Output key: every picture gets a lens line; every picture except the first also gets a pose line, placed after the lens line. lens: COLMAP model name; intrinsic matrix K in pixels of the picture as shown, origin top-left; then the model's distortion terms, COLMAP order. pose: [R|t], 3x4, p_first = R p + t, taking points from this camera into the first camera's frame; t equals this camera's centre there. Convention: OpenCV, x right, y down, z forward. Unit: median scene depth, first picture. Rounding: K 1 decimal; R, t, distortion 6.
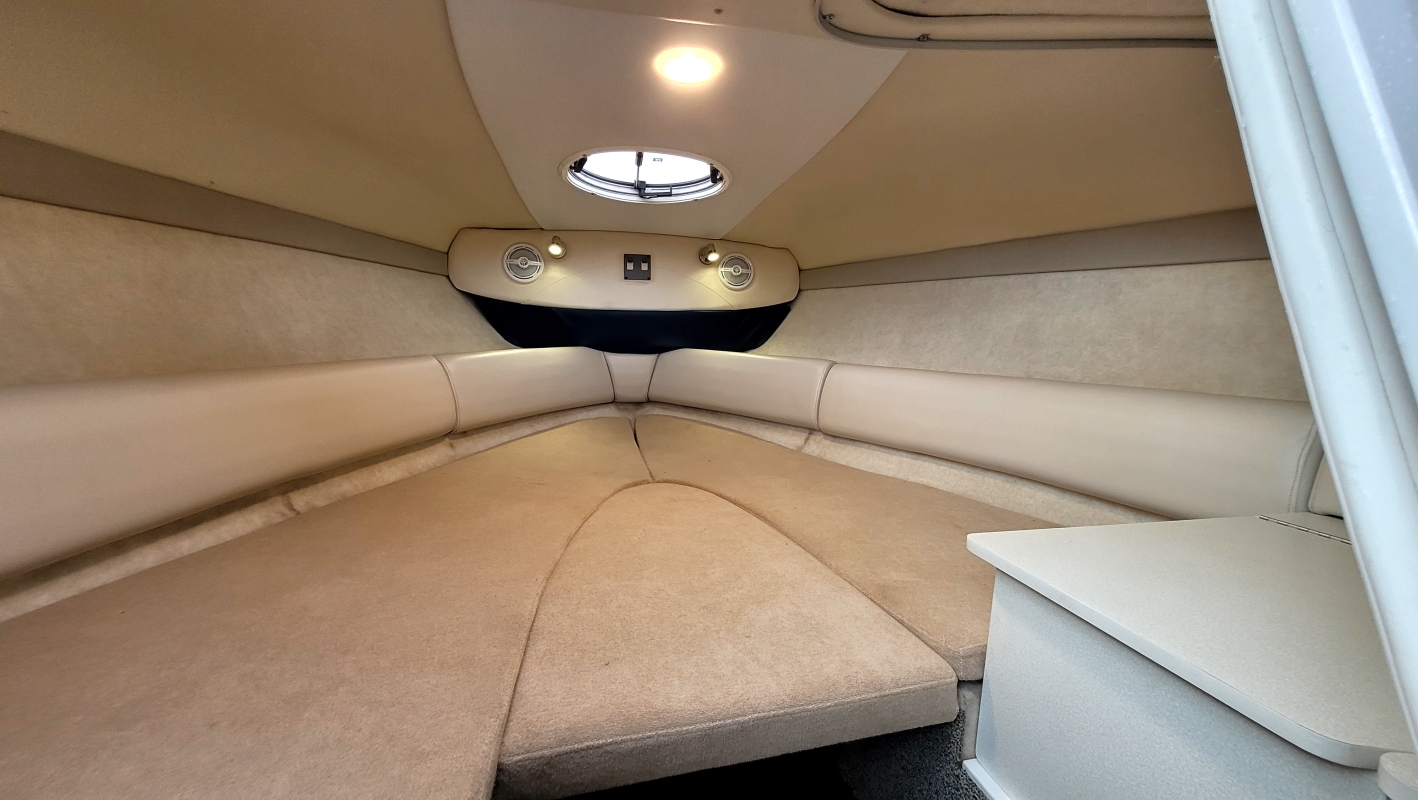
lens RADIAL K [[557.2, 0, 705.6], [0, 557.2, 406.2], [0, 0, 1]] dist [0.000258, 0.000047]
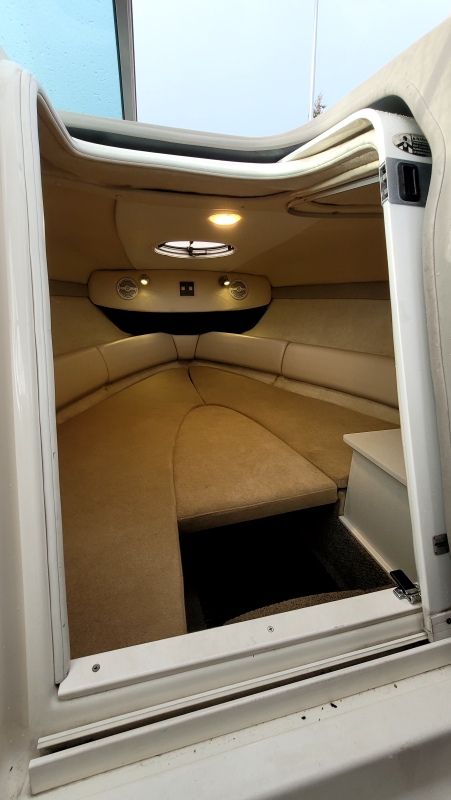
lens RADIAL K [[314.4, 0, 221.1], [0, 314.4, 397.3], [0, 0, 1]] dist [0.000258, 0.000047]
pose [[0.999430, -0.026758, 0.020572, -0.046937], [0.022923, 0.985491, 0.168172, -0.077016], [-0.024774, -0.167605, 0.985543, -0.150353]]
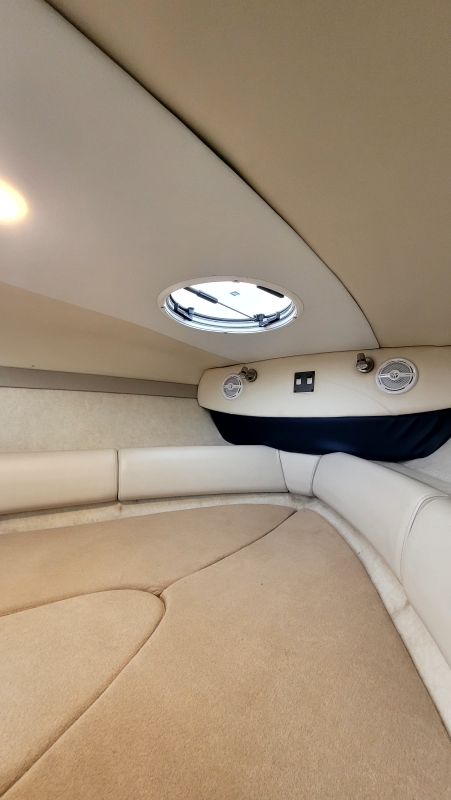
lens RADIAL K [[314.4, 0, 221.1], [0, 314.4, 397.3], [0, 0, 1]] dist [0.000258, 0.000047]
pose [[0.637194, -0.058625, -0.768471, 0.355623], [-0.108180, 0.980428, -0.164495, -0.103659], [0.763073, 0.187949, 0.618380, 0.544622]]
